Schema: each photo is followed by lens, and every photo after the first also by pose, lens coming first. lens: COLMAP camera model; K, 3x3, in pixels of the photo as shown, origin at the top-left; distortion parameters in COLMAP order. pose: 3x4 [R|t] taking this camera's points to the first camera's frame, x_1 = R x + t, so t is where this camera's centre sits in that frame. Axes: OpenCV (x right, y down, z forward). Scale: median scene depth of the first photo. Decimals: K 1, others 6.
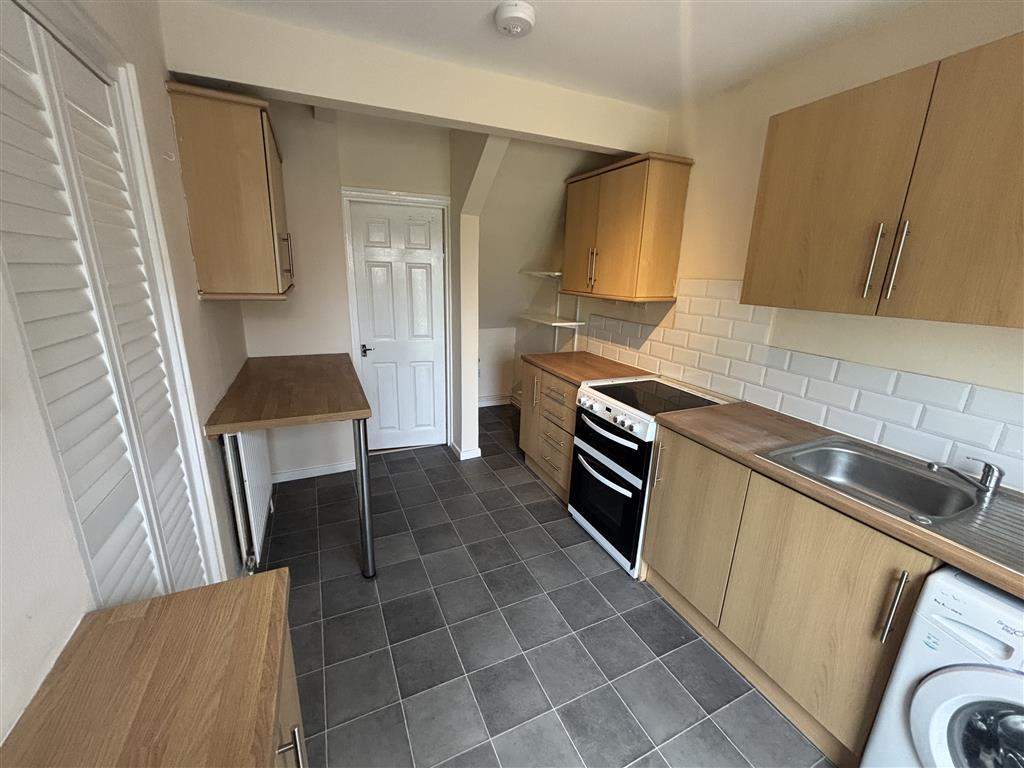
lens RADIAL K [[407.3, 0, 512.0], [0, 407.3, 384.0], [0, 0, 1]] dist [-0.000224, -0.000054]
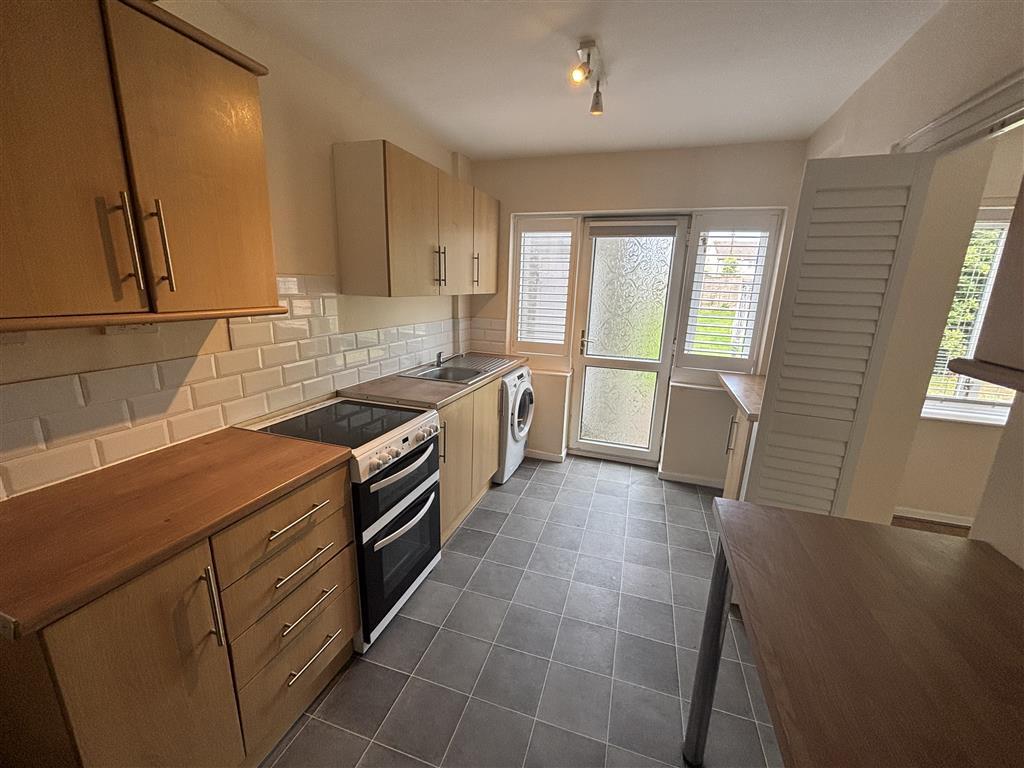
lens RADIAL K [[407.3, 0, 512.0], [0, 407.3, 384.0], [0, 0, 1]] dist [-0.000224, -0.000054]
pose [[-0.736773, -0.203999, 0.644631, -0.371069], [0.130394, 0.892633, 0.431513, -0.317669], [-0.663447, 0.401983, -0.631068, 1.170984]]
